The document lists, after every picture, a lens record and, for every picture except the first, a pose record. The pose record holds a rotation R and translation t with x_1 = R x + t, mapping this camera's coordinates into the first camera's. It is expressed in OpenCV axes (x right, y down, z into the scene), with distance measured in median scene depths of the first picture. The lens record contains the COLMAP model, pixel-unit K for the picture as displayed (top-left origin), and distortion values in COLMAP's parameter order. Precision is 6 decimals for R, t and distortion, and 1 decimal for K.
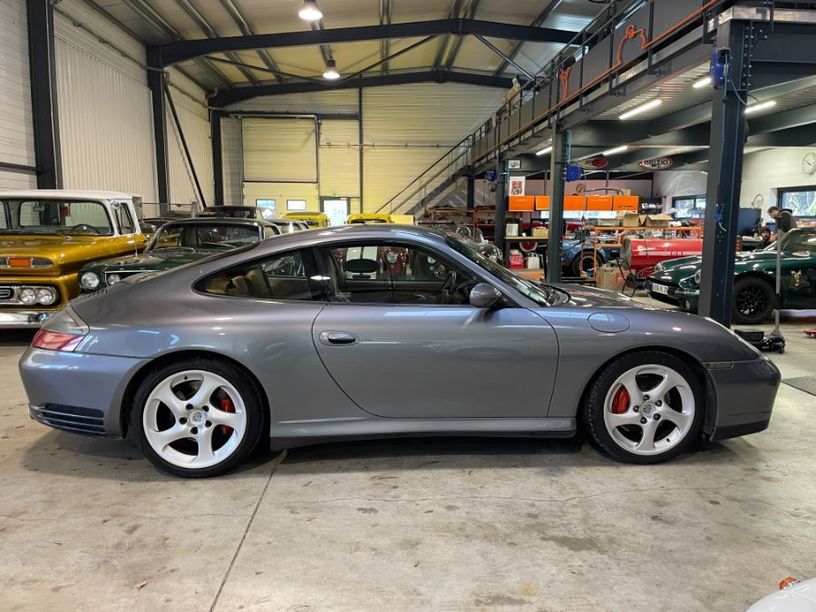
lens RADIAL K [[620.4, 0, 410.3], [0, 620.4, 289.4], [0, 0, 1]] dist [0.092814, -0.124155]
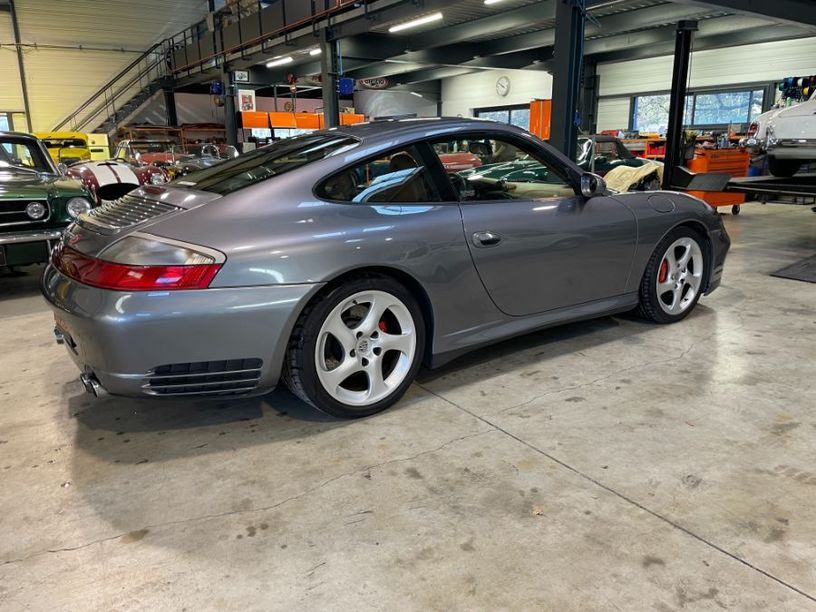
lens RADIAL K [[621.2, 0, 415.0], [0, 621.2, 301.1], [0, 0, 1]] dist [0.101147, -0.136444]
pose [[0.852389, -0.141237, 0.503472, -0.657455], [0.073510, 0.985636, 0.152044, 0.019956], [-0.517715, -0.092590, 0.850528, 0.244281]]
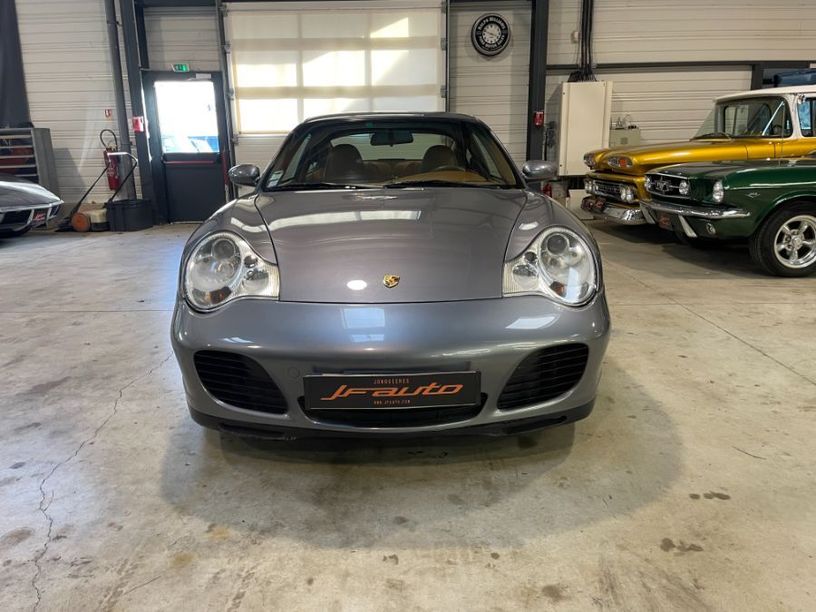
lens RADIAL K [[616.2, 0, 405.8], [0, 616.2, 302.1], [0, 0, 1]] dist [0.103182, -0.136893]
pose [[-0.056259, 0.236142, -0.970089, 0.996635], [-0.095499, 0.965900, 0.240660, -0.062854], [0.993838, 0.106182, -0.031790, 1.286401]]
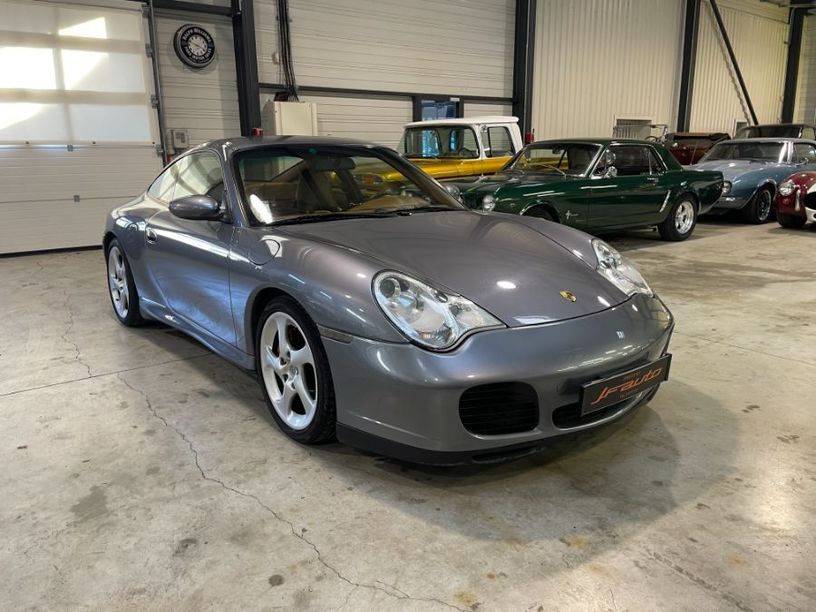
lens RADIAL K [[616.2, 0, 405.8], [0, 616.2, 302.1], [0, 0, 1]] dist [0.103182, -0.136893]
pose [[0.559298, 0.185999, -0.807831, 0.874114], [-0.079975, 0.982064, 0.170745, -0.035184], [0.825100, -0.030892, 0.564141, 0.679053]]
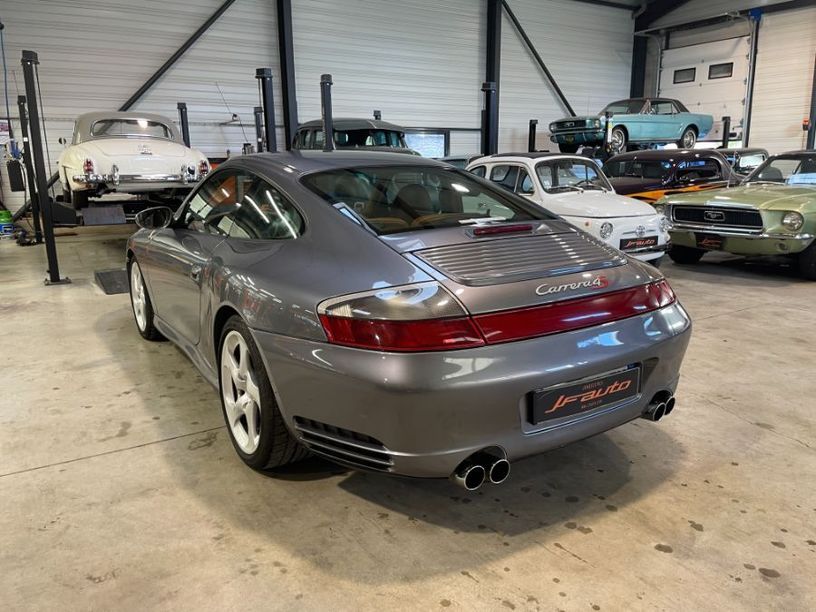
lens RADIAL K [[612.3, 0, 407.4], [0, 612.3, 298.1], [0, 0, 1]] dist [0.100935, -0.138590]
pose [[-0.488265, -0.176762, 0.854607, -1.075696], [0.108590, 0.959356, 0.260470, -0.146414], [-0.865913, 0.219980, -0.449225, 1.609770]]
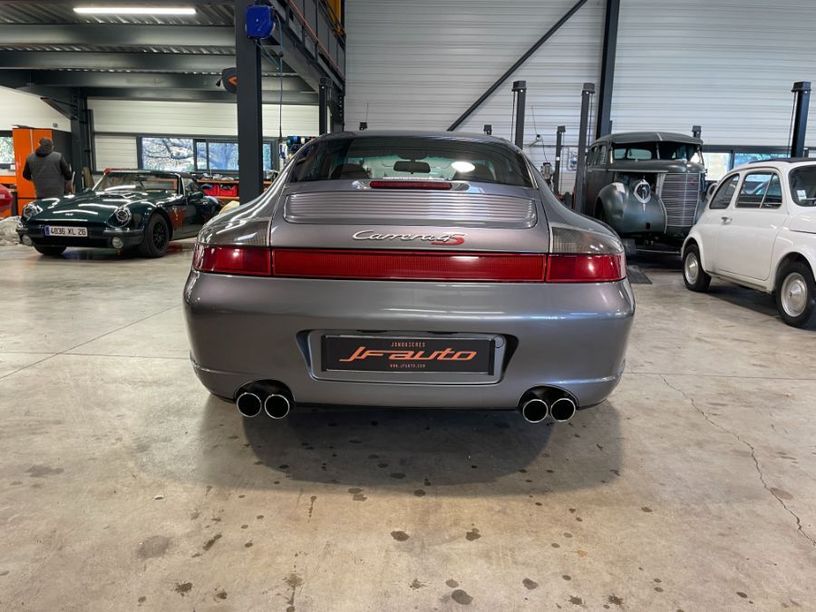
lens RADIAL K [[620.4, 0, 410.3], [0, 620.4, 289.4], [0, 0, 1]] dist [0.092814, -0.124155]
pose [[0.076107, -0.144253, 0.986610, -1.201803], [0.083954, 0.986893, 0.137819, -0.005011], [-0.993559, 0.072341, 0.087220, 1.122266]]
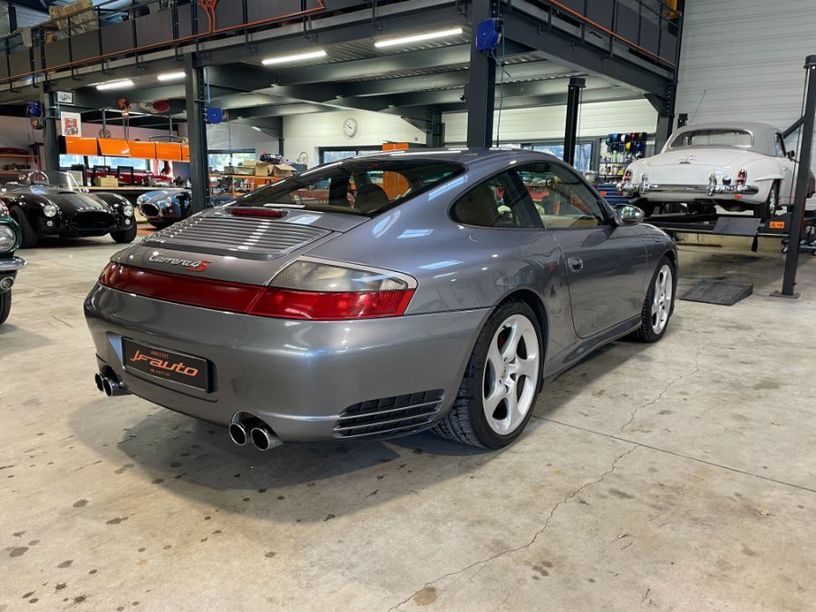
lens RADIAL K [[621.2, 0, 415.0], [0, 621.2, 301.1], [0, 0, 1]] dist [0.101147, -0.136444]
pose [[0.650761, -0.129673, 0.748127, -0.963608], [0.067362, 0.991283, 0.113224, 0.009139], [-0.756288, -0.023286, 0.653824, 0.526821]]
